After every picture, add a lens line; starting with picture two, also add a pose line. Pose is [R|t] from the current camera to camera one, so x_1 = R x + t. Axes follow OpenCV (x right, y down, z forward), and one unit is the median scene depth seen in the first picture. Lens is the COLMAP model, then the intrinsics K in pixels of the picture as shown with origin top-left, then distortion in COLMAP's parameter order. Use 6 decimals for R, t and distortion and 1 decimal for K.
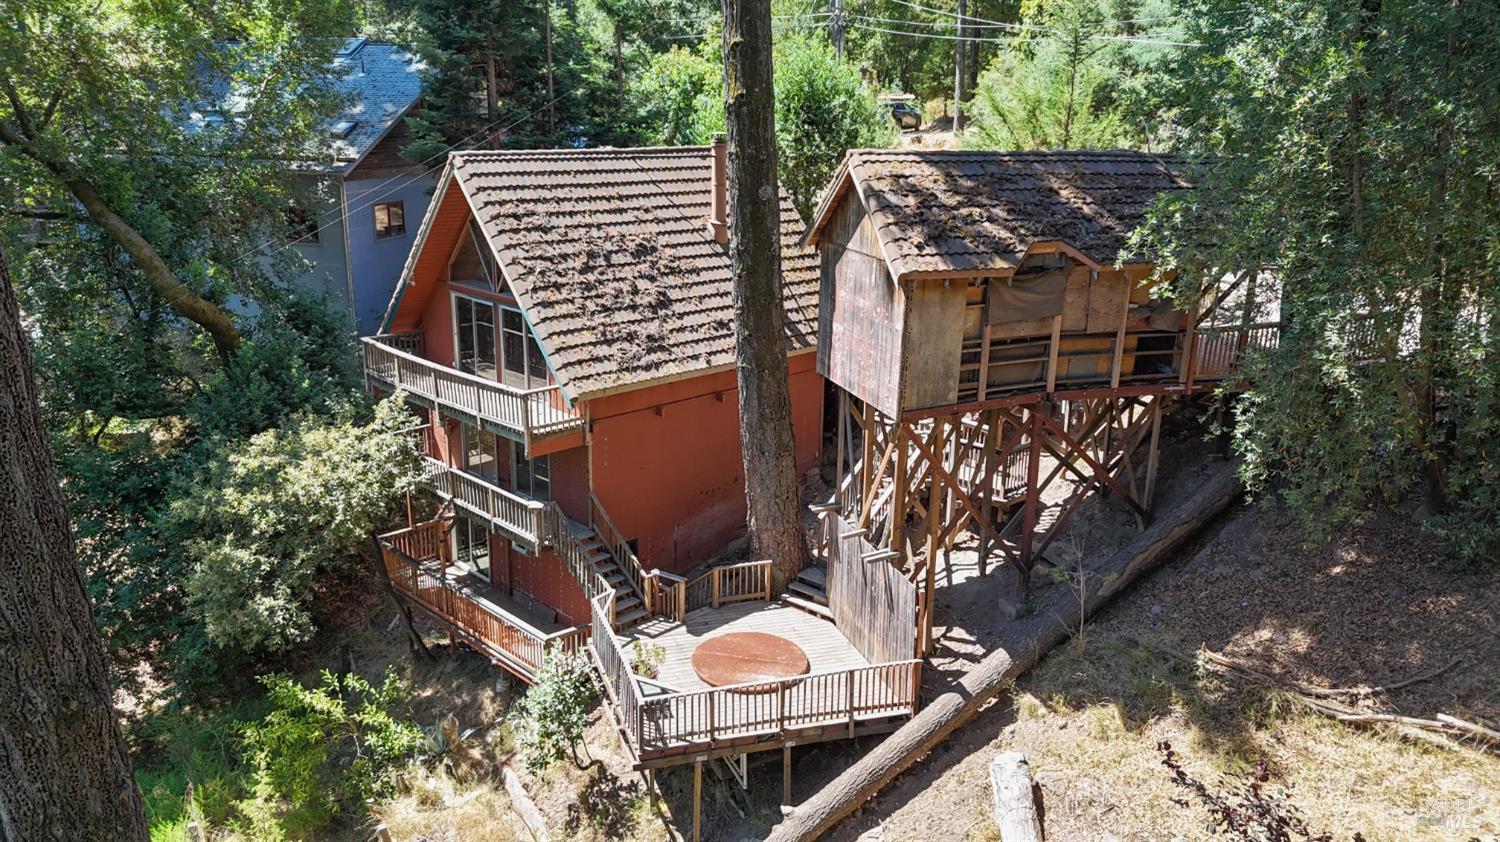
lens RADIAL K [[1100.7, 0, 754.7], [0, 1100.7, 415.4], [0, 0, 1]] dist [0.119818, -0.244589]
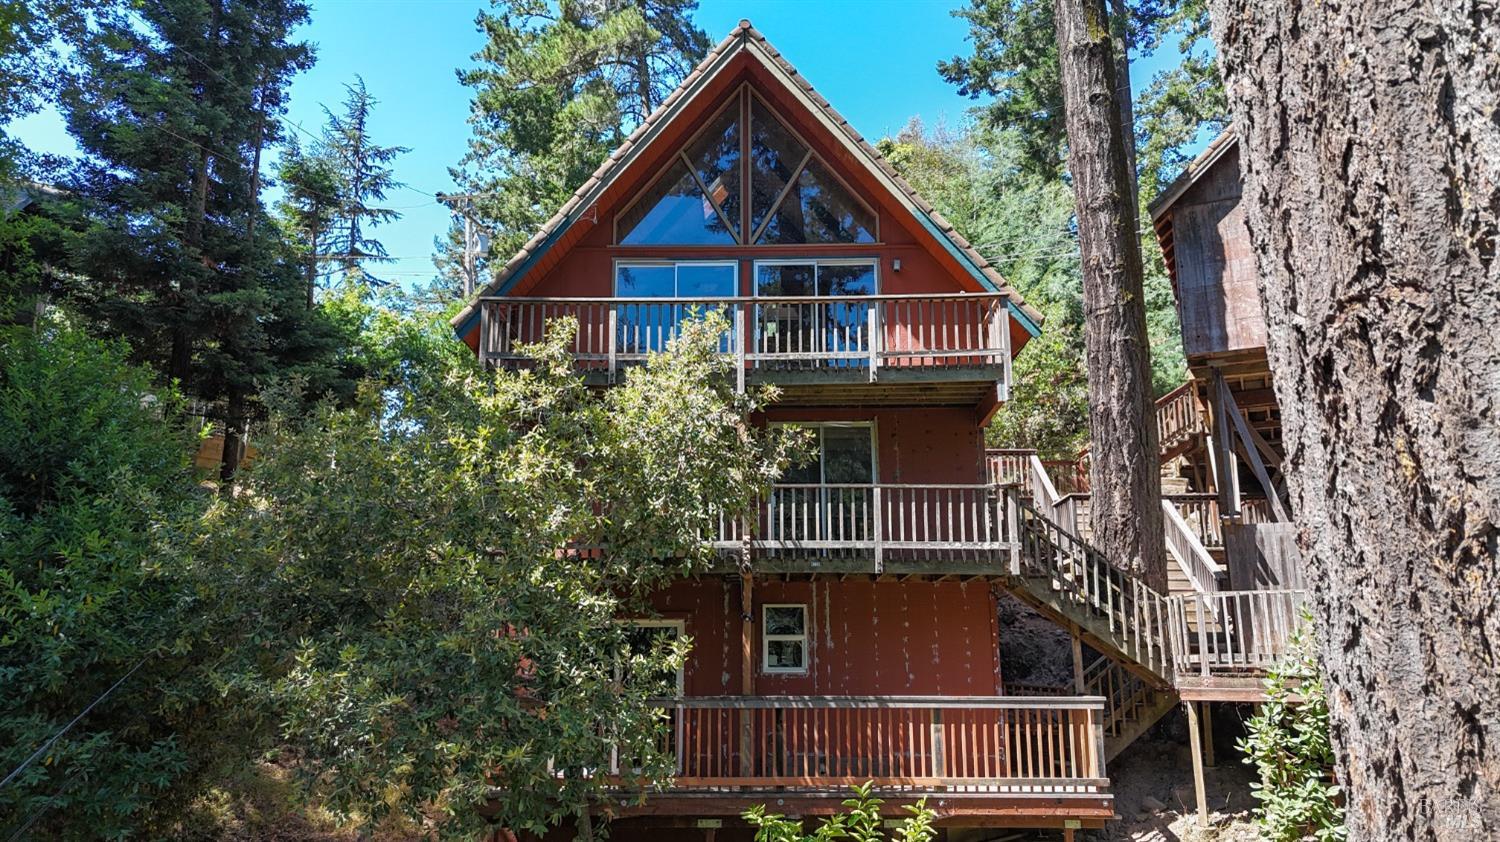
lens RADIAL K [[1100.7, 0, 754.7], [0, 1100.7, 415.4], [0, 0, 1]] dist [0.119818, -0.244589]
pose [[0.713127, 0.149227, 0.684968, -0.795802], [0.205113, 0.889908, -0.407421, 0.295024], [-0.670357, 0.431039, 0.604009, 0.787411]]
